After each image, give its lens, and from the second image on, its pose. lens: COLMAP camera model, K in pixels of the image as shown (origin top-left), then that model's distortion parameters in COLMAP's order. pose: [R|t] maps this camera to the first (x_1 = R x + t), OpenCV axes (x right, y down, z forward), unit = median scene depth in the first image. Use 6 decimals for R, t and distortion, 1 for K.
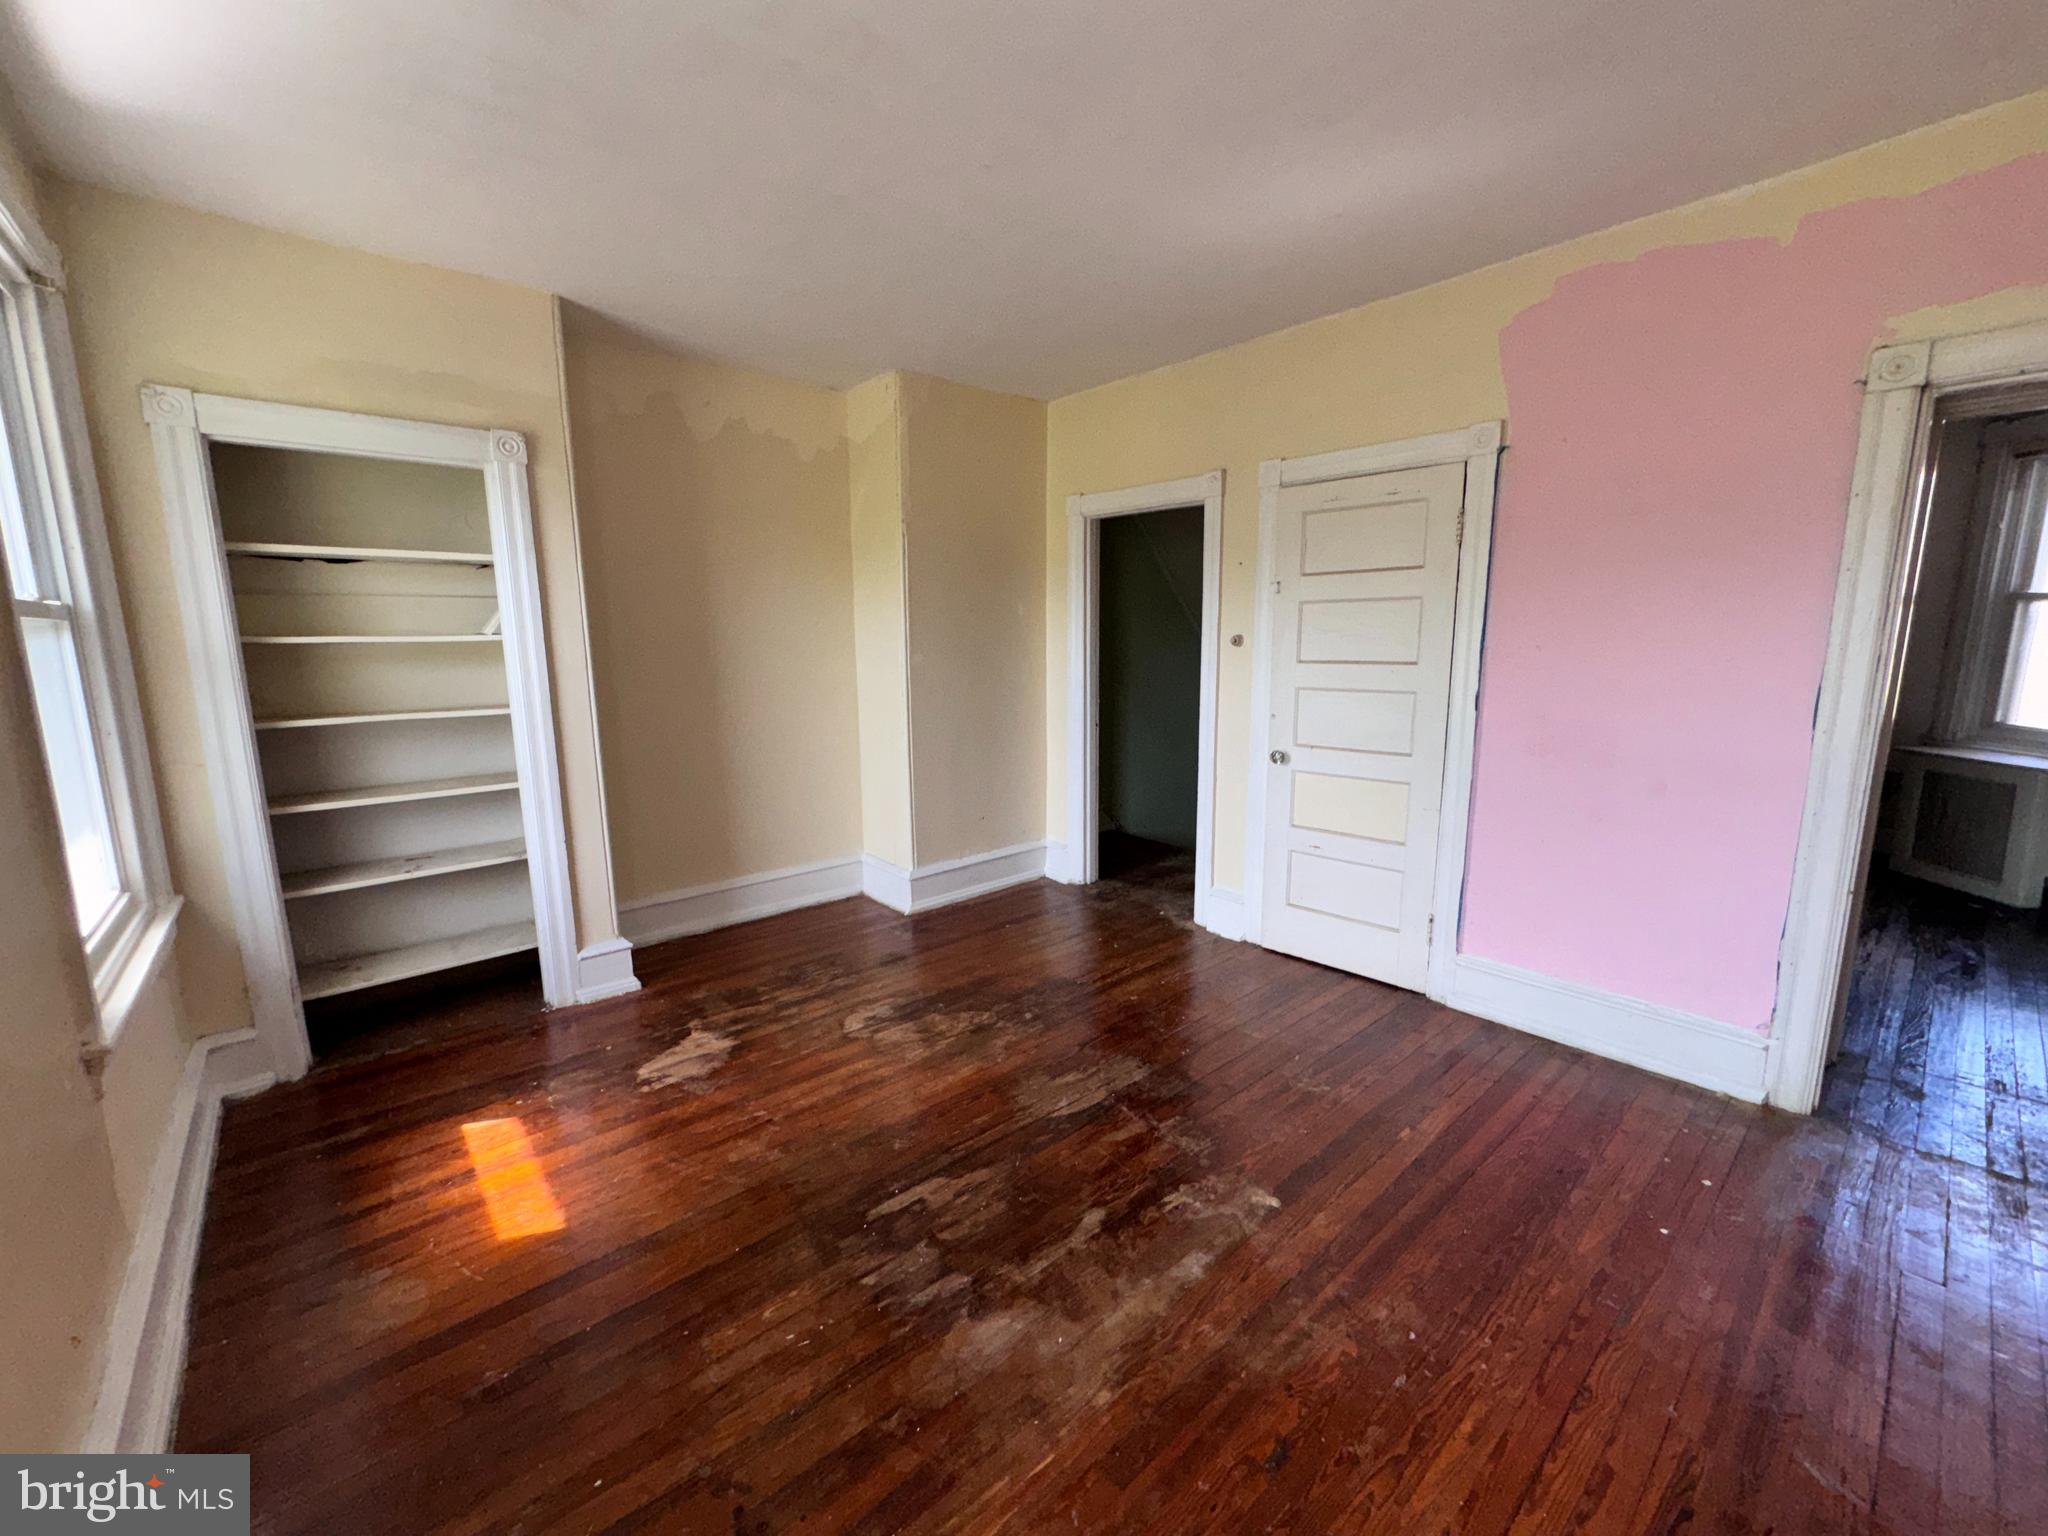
lens RADIAL K [[824.1, 0, 1024.0], [0, 824.1, 768.0], [0, 0, 1]] dist [-0.001401, -0.000138]
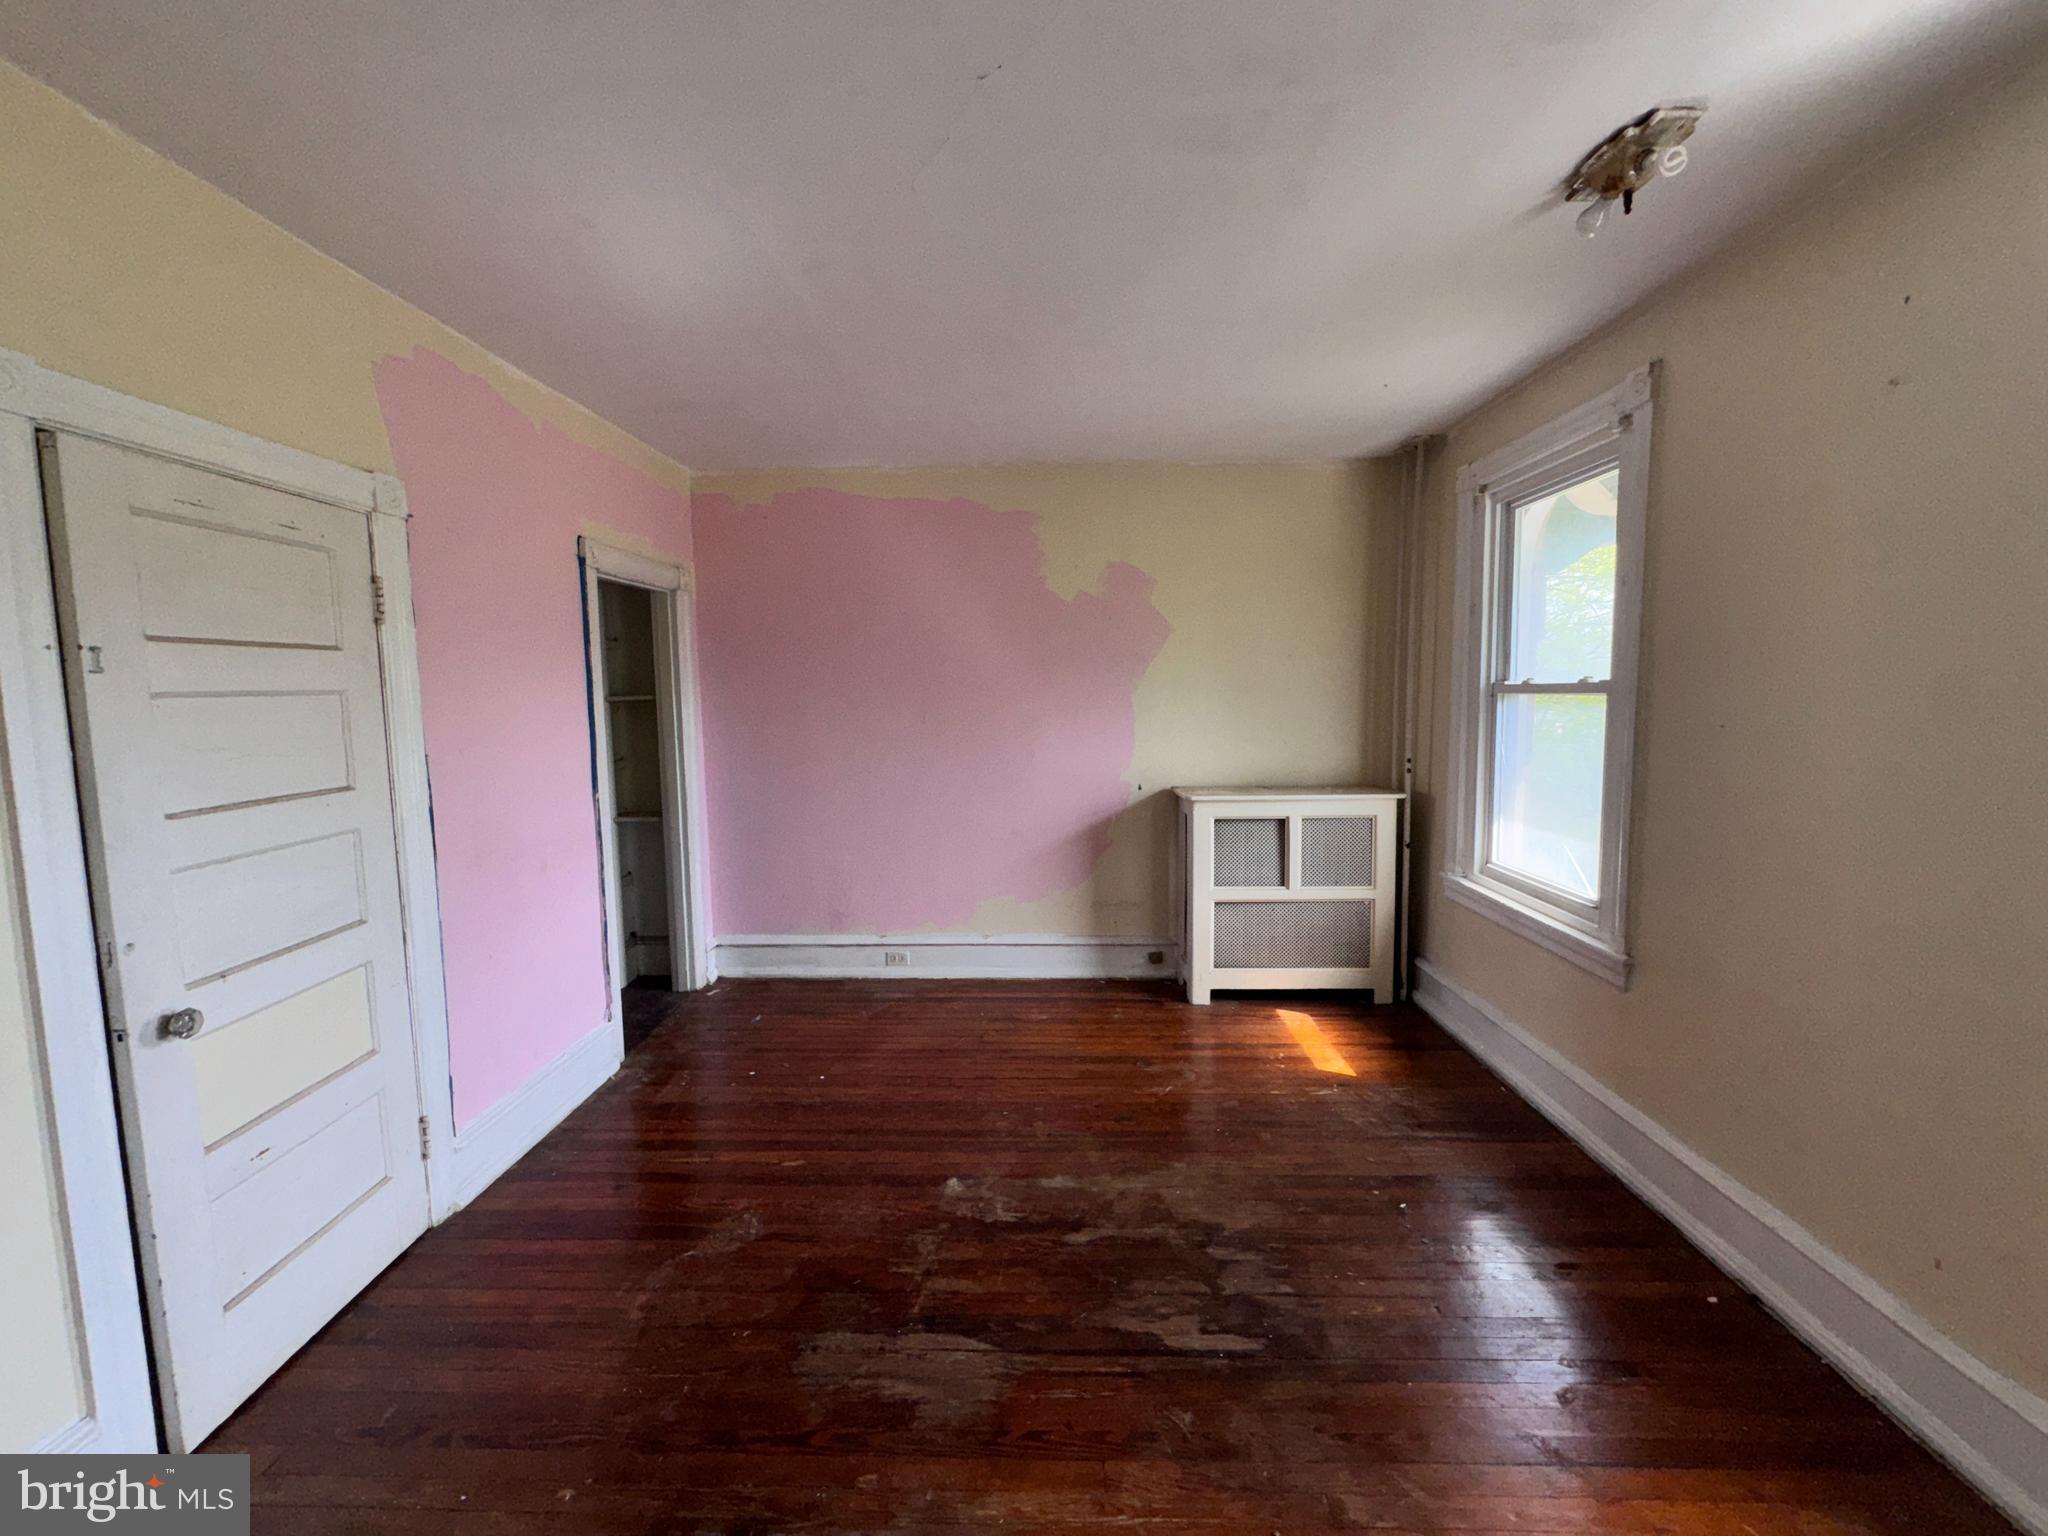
lens RADIAL K [[824.1, 0, 1024.0], [0, 824.1, 768.0], [0, 0, 1]] dist [-0.001401, -0.000138]
pose [[-0.734548, -0.044993, 0.677063, -0.570890], [0.131712, 0.969368, 0.207312, -0.307109], [-0.665651, 0.241458, -0.706121, 1.621331]]
